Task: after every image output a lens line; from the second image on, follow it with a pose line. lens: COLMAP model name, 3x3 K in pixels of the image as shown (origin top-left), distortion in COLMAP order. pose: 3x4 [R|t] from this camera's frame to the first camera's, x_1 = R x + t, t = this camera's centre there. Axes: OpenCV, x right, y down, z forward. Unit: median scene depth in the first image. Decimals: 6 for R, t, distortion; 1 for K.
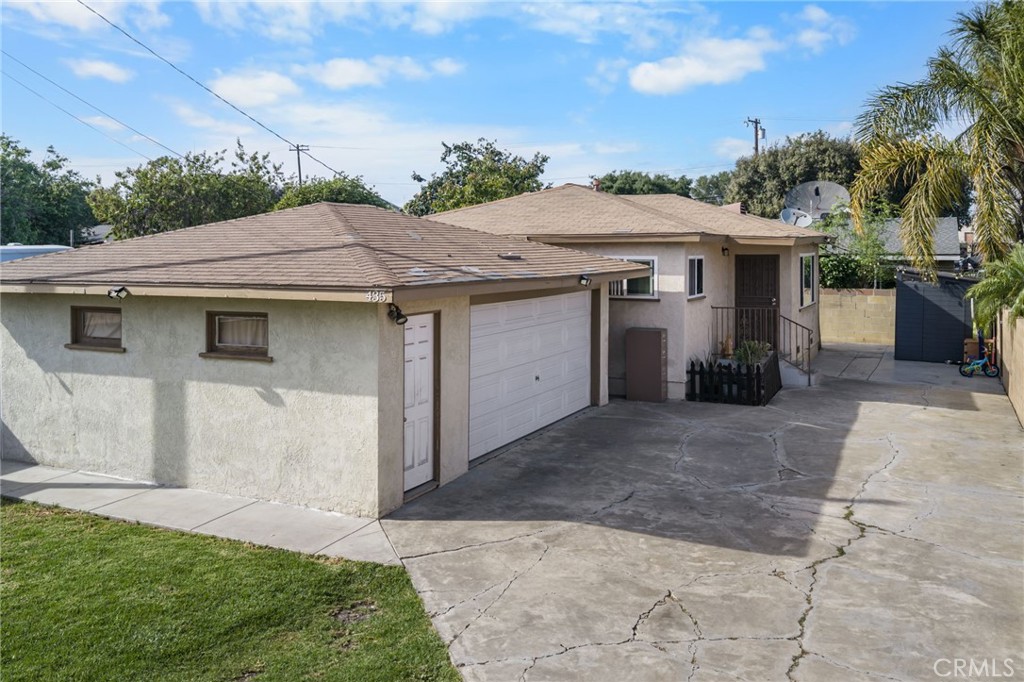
lens RADIAL K [[888.7, 0, 508.6], [0, 888.7, 259.0], [0, 0, 1]] dist [0.010484, -0.003738]
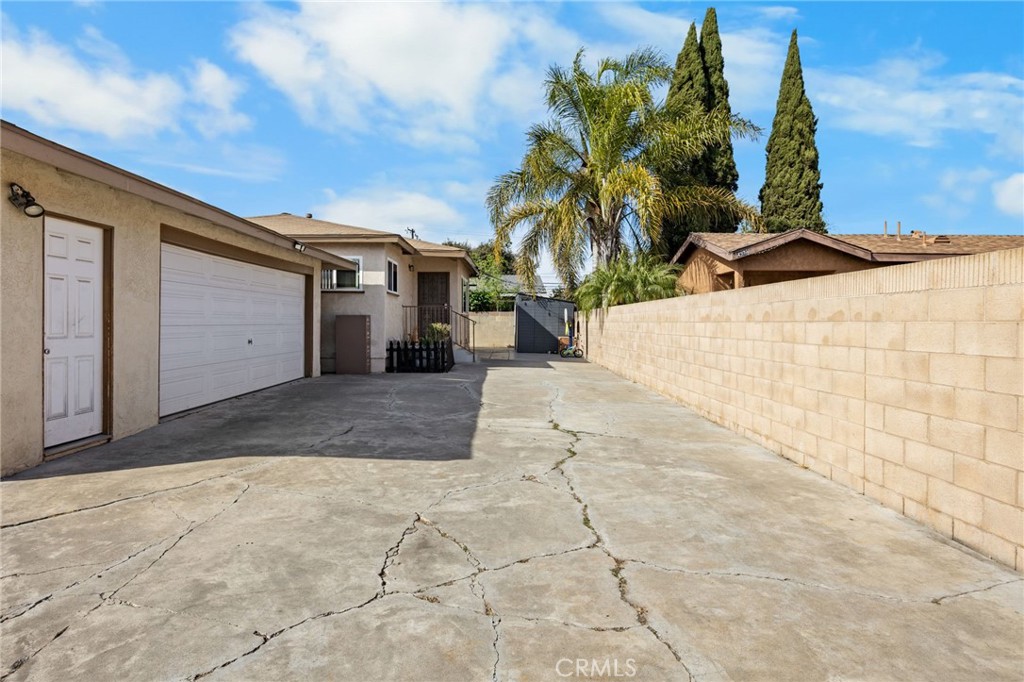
lens RADIAL K [[537.7, 0, 507.2], [0, 537.7, 328.0], [0, 0, 1]] dist [-0.003112, -0.001238]
pose [[0.897652, 0.000950, 0.440703, 0.030810], [-0.000401, 0.999999, -0.001338, 0.144611], [-0.440704, 0.001025, 0.897652, 0.372845]]
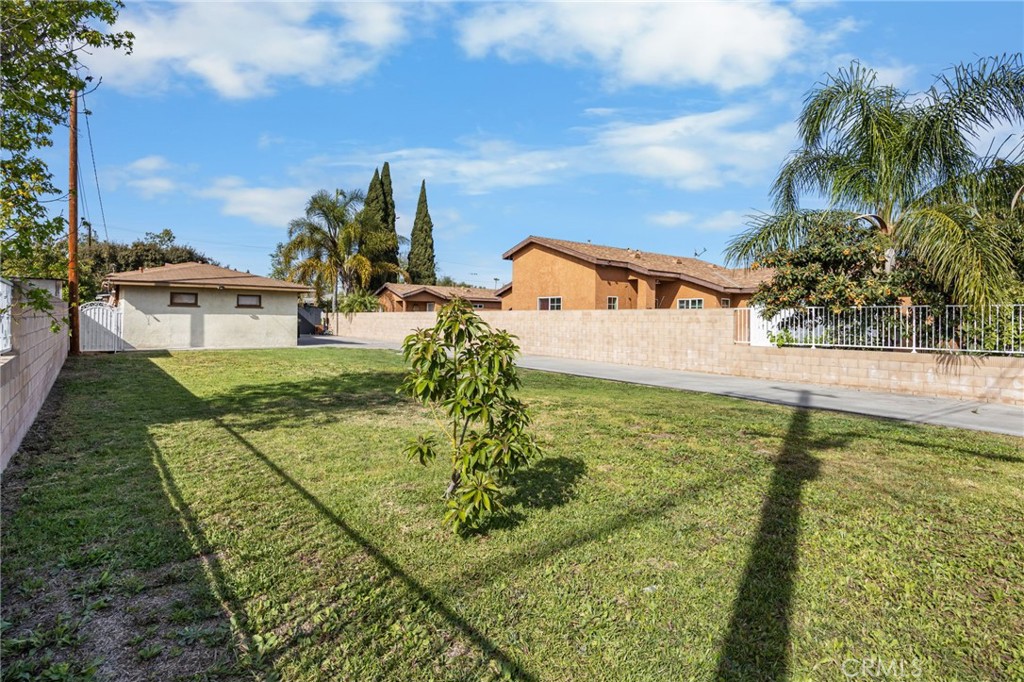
lens RADIAL K [[537.7, 0, 507.2], [0, 537.7, 328.0], [0, 0, 1]] dist [-0.003112, -0.001238]
pose [[0.455705, -0.002705, 0.890127, -1.628618], [-0.003634, 0.999981, 0.004900, 0.165353], [-0.890124, -0.005467, 0.455687, -0.847886]]
